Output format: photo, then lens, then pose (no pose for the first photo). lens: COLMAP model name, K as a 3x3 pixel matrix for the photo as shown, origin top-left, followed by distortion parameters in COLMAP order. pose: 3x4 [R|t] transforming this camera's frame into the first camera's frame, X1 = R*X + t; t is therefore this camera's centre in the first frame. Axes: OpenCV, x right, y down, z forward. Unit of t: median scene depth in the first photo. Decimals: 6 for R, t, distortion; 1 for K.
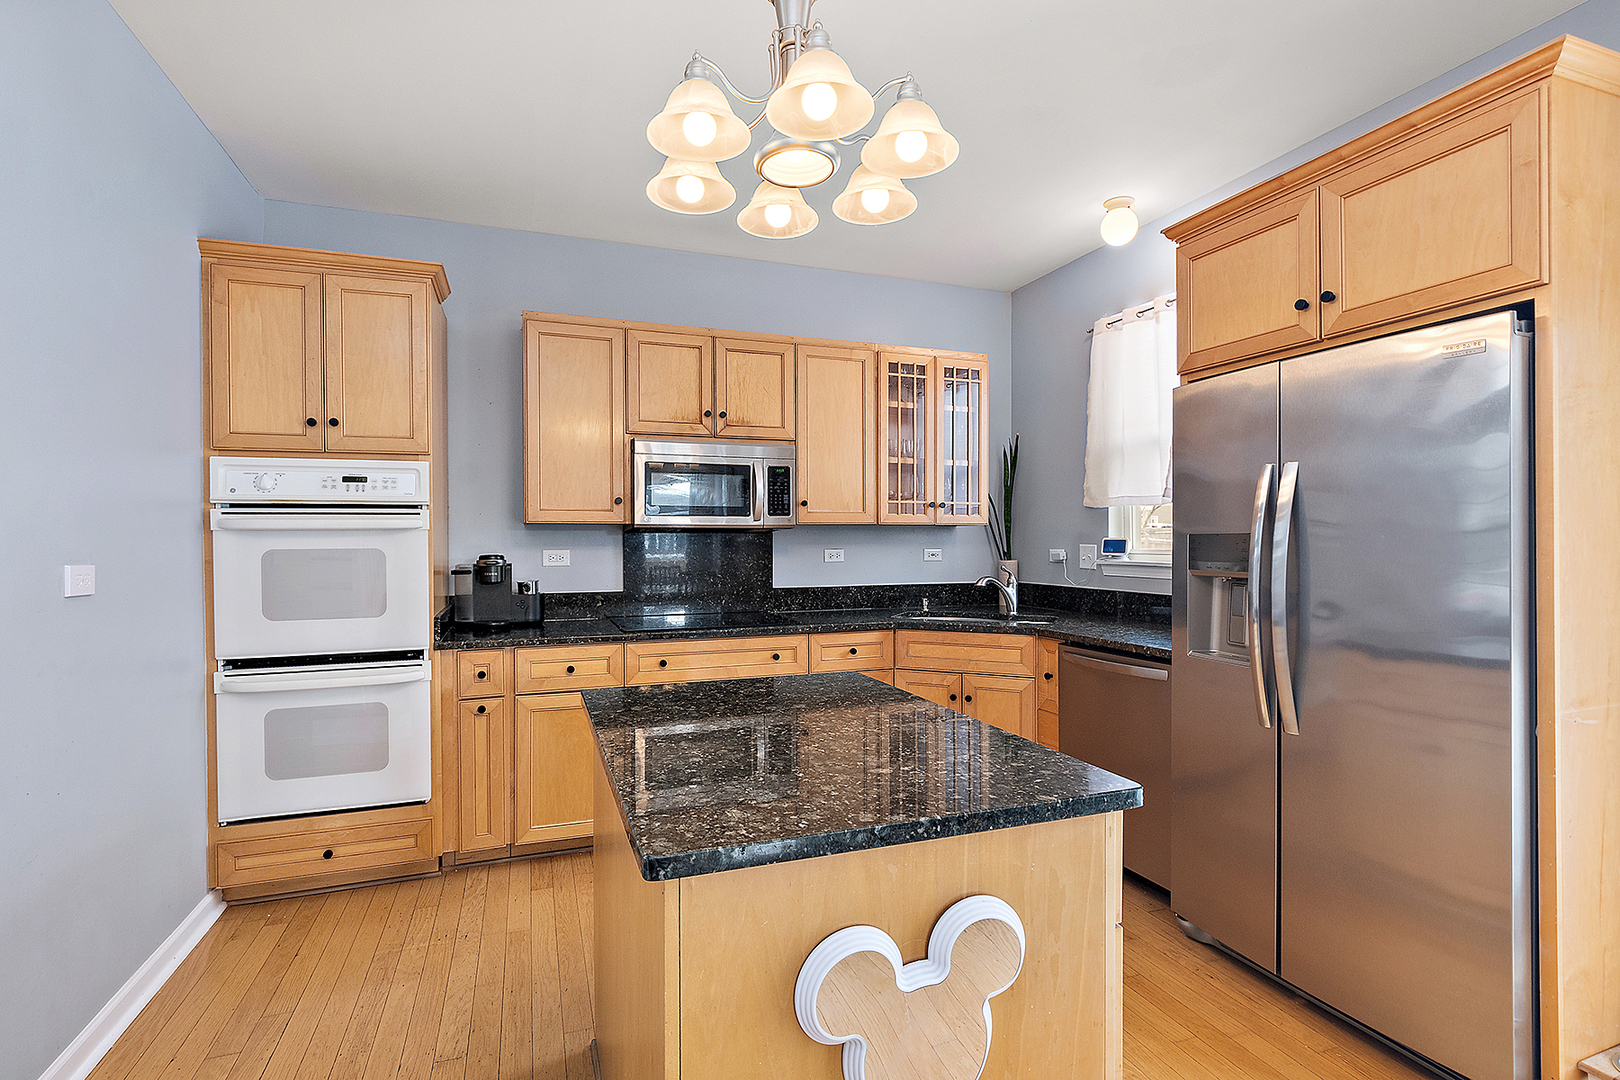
lens RADIAL K [[770.6, 0, 805.3], [0, 770.6, 542.4], [0, 0, 1]] dist [-0.000294, -0.001170]
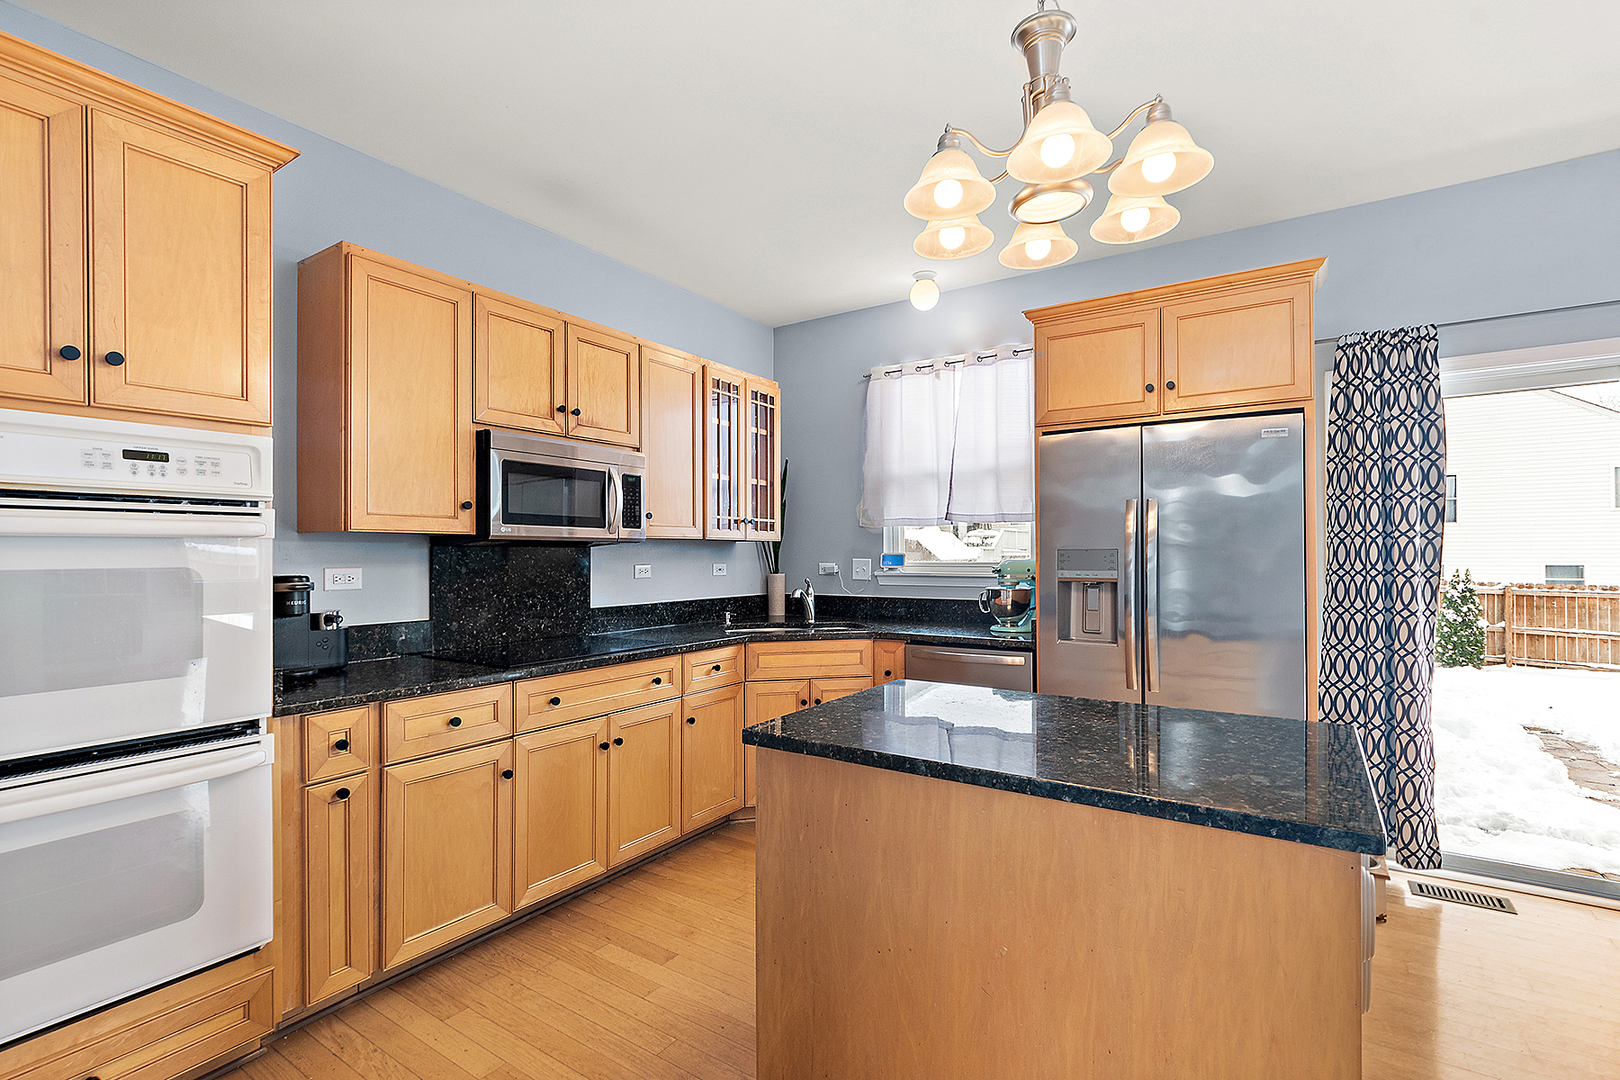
lens RADIAL K [[742.6, 0, 809.5], [0, 742.6, 549.1], [0, 0, 1]] dist [-0.003728, -0.001390]
pose [[0.806420, 0.004894, 0.591323, -0.415246], [0.002592, 0.999927, -0.011810, 0.001212], [-0.591337, 0.011056, 0.806349, 0.170772]]
